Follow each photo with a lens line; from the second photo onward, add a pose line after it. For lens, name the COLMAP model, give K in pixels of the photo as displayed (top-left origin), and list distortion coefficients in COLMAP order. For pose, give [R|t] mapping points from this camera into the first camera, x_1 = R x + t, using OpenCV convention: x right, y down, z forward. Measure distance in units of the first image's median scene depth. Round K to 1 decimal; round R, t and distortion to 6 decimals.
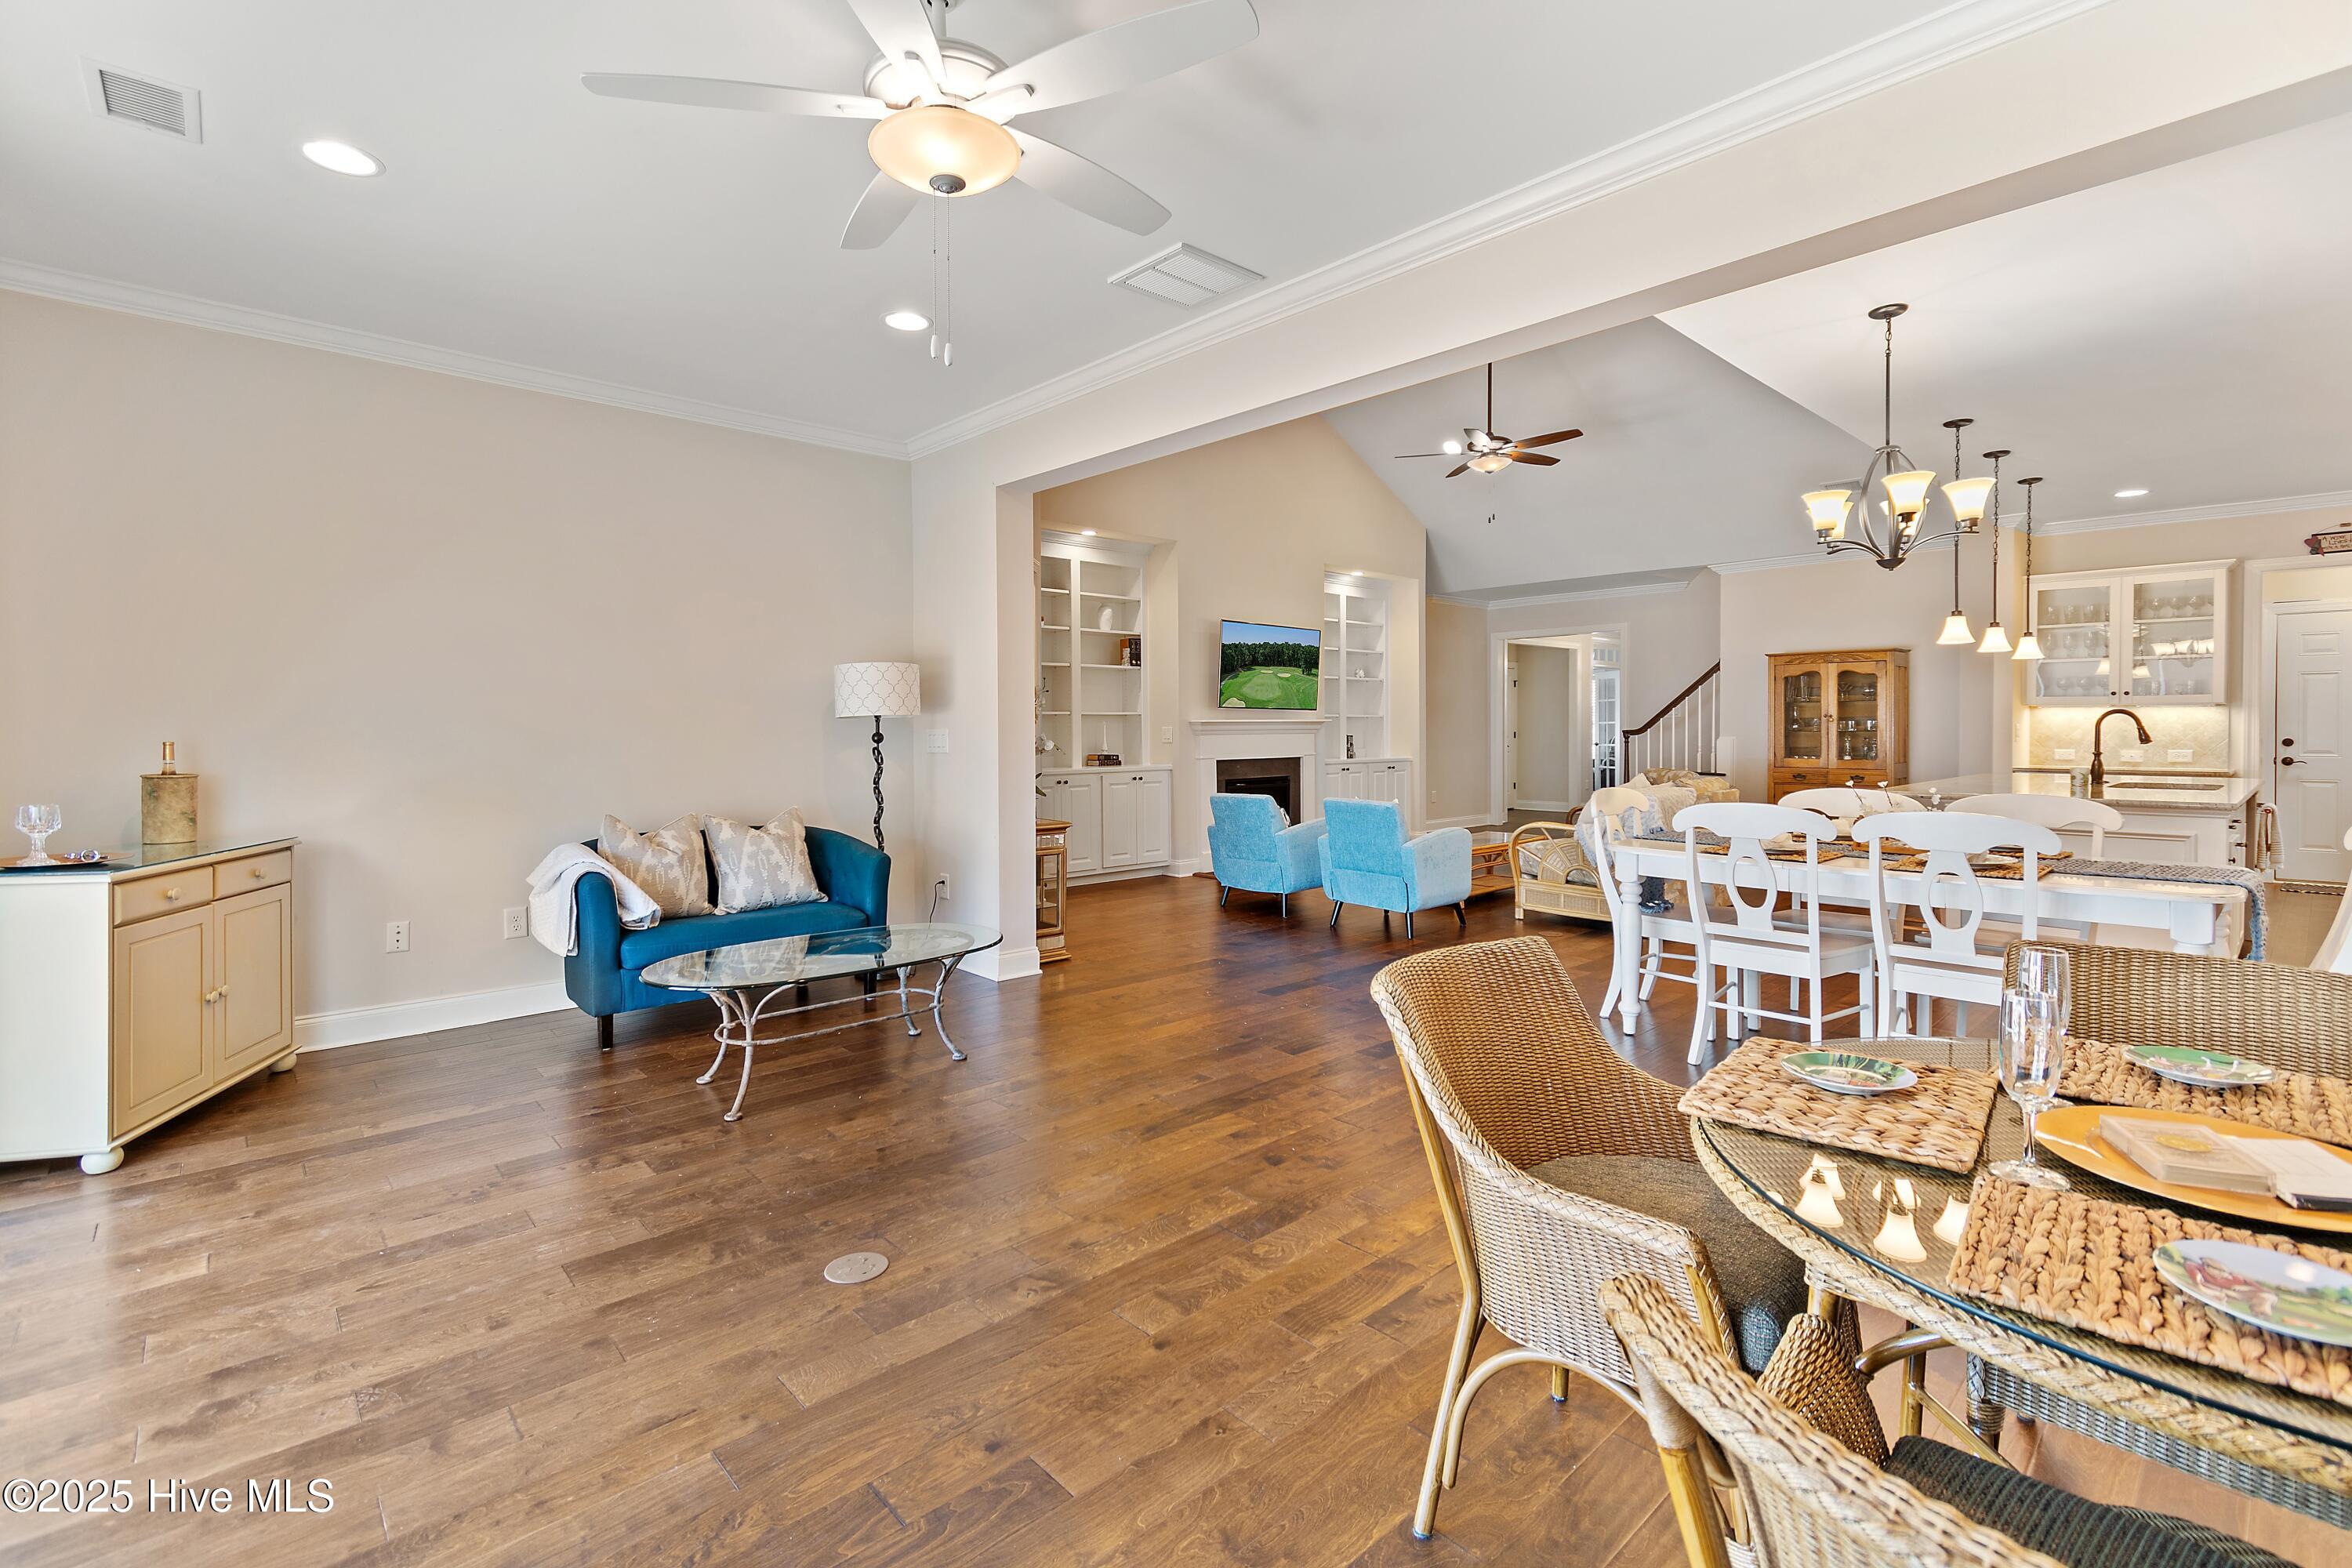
lens RADIAL K [[1068.9, 0, 1172.1], [0, 1068.9, 735.1], [0, 0, 1]] dist [-0.000055, 0.000134]
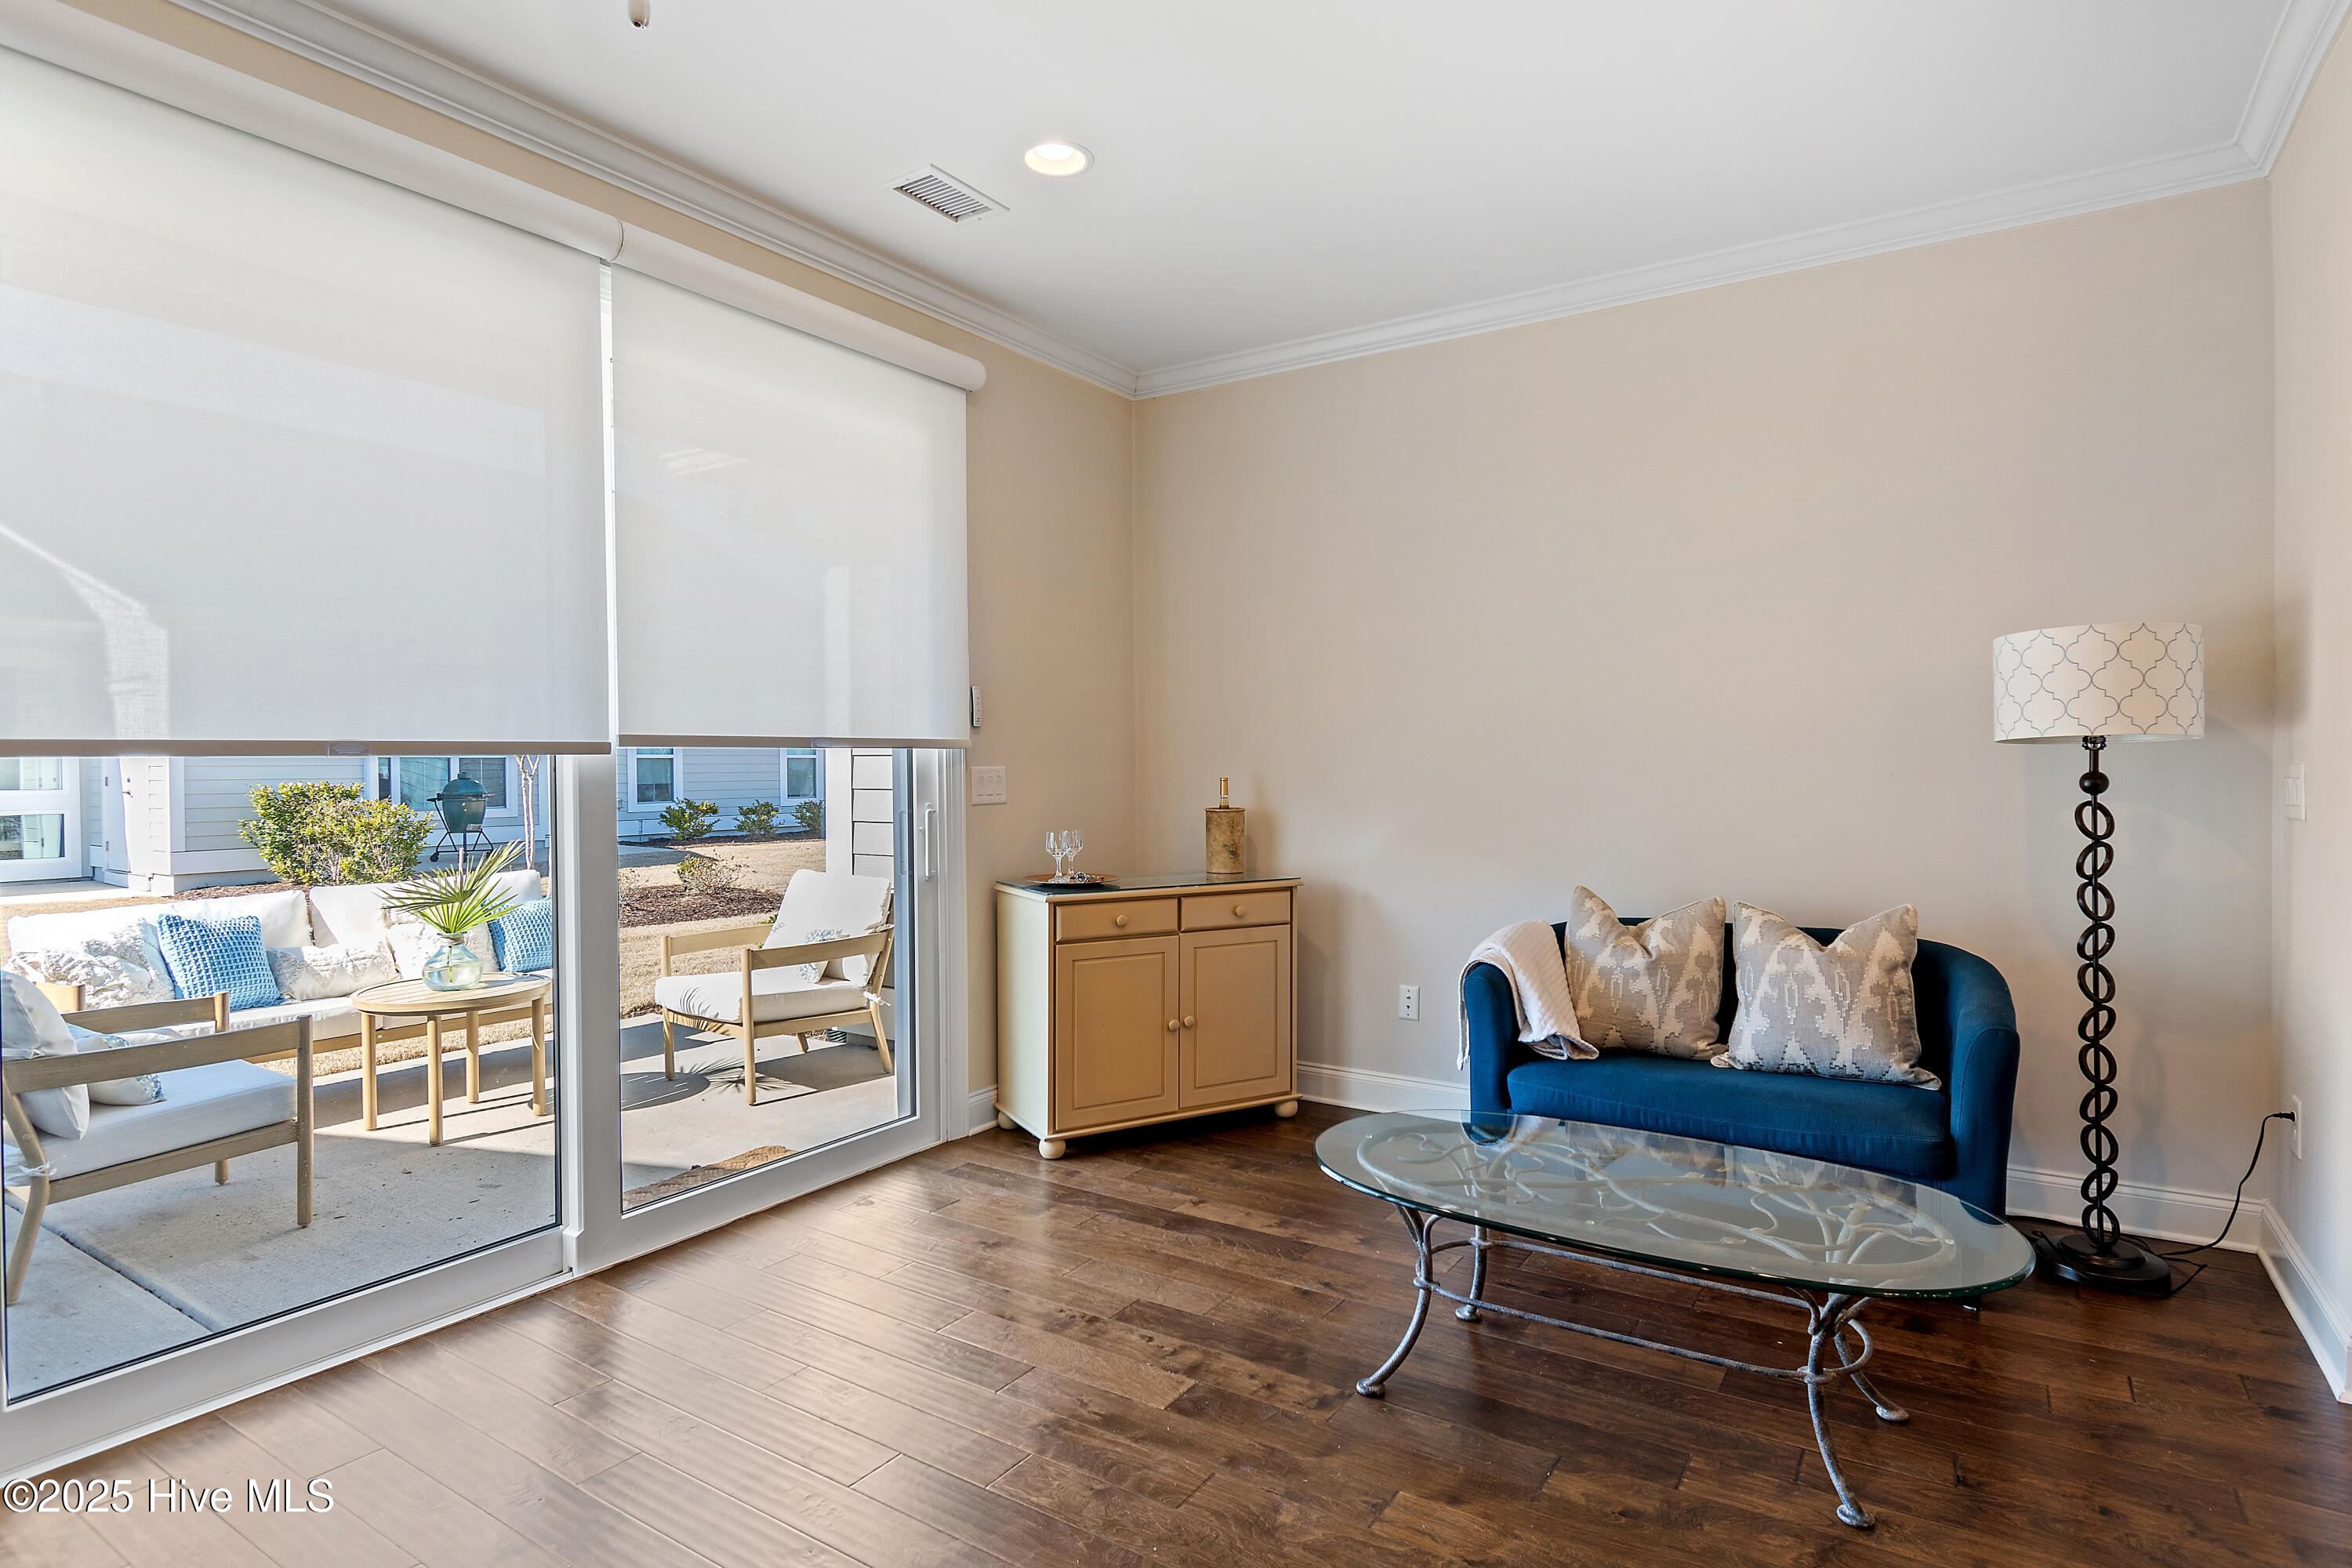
lens RADIAL K [[1219.5, 0, 1176.0], [0, 1219.5, 784.0], [0, 0, 1]] dist [-0.002044, -0.000190]
pose [[0.245746, 0.015166, -0.969216, 0.213946], [-0.002824, 0.999885, 0.014930, -0.005365], [0.969330, -0.000932, 0.245760, 0.619372]]
